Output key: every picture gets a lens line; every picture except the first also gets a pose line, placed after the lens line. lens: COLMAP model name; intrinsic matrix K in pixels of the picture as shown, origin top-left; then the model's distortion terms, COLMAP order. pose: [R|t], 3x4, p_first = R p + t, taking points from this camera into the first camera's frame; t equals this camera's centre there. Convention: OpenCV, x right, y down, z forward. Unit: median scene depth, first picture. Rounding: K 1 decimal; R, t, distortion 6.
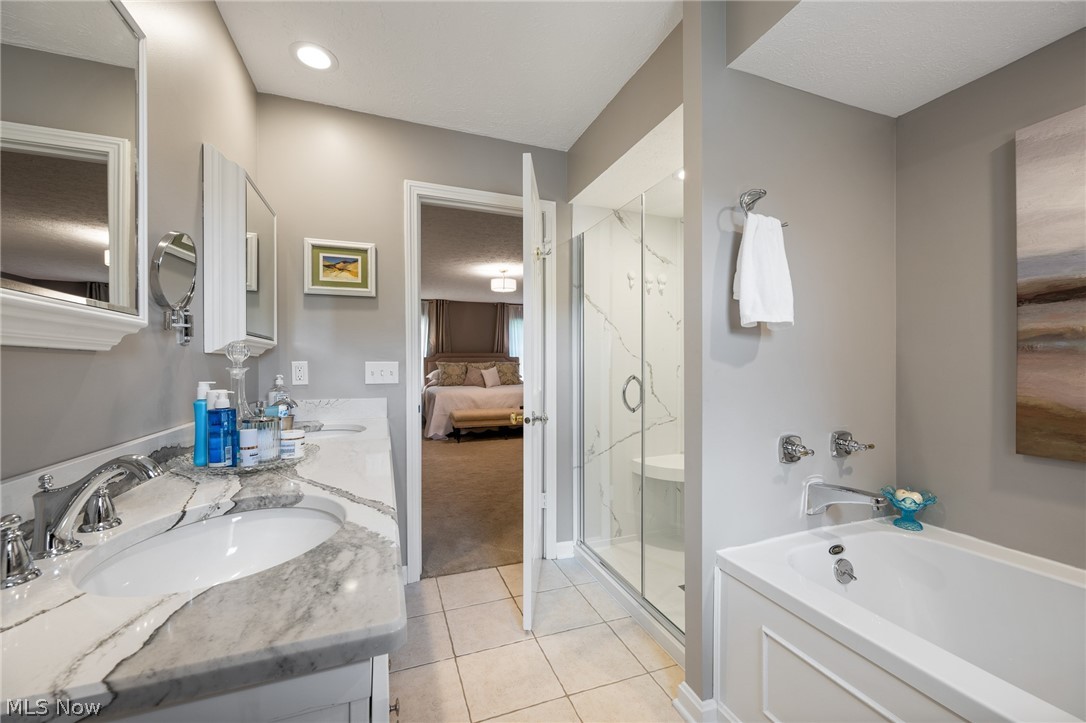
lens RADIAL K [[430.8, 0, 544.0], [0, 430.8, 362.6], [0, 0, 1]] dist [-0.000010, 0.000528]
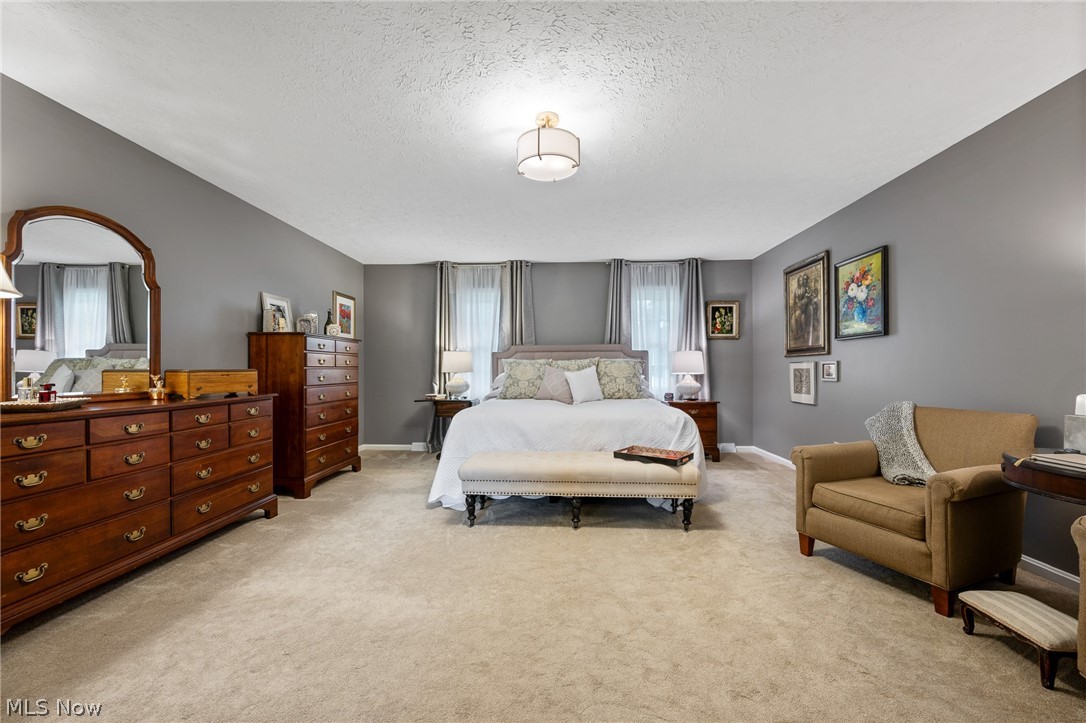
lens RADIAL K [[430.8, 0, 540.2], [0, 430.8, 365.7], [0, 0, 1]] dist [-0.000010, 0.000528]
pose [[0.920502, 0.001377, -0.390735, 0.041424], [0.000984, 0.999982, 0.005843, 0.005005], [0.390736, -0.005763, 0.920485, 0.448665]]
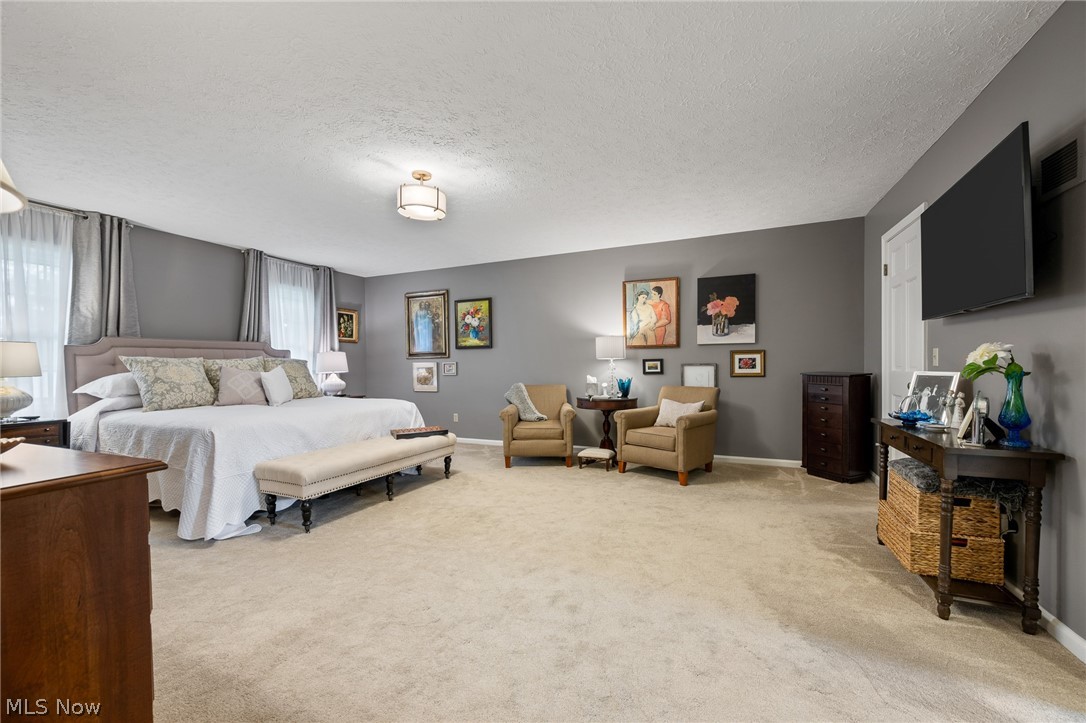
lens RADIAL K [[430.8, 0, 563.3], [0, 430.8, 364.0], [0, 0, 1]] dist [-0.000010, 0.000528]
pose [[0.676313, 0.001836, 0.736612, -0.266694], [-0.003025, 0.999995, 0.000285, 0.005216], [-0.736608, -0.002421, 0.676316, 0.371728]]
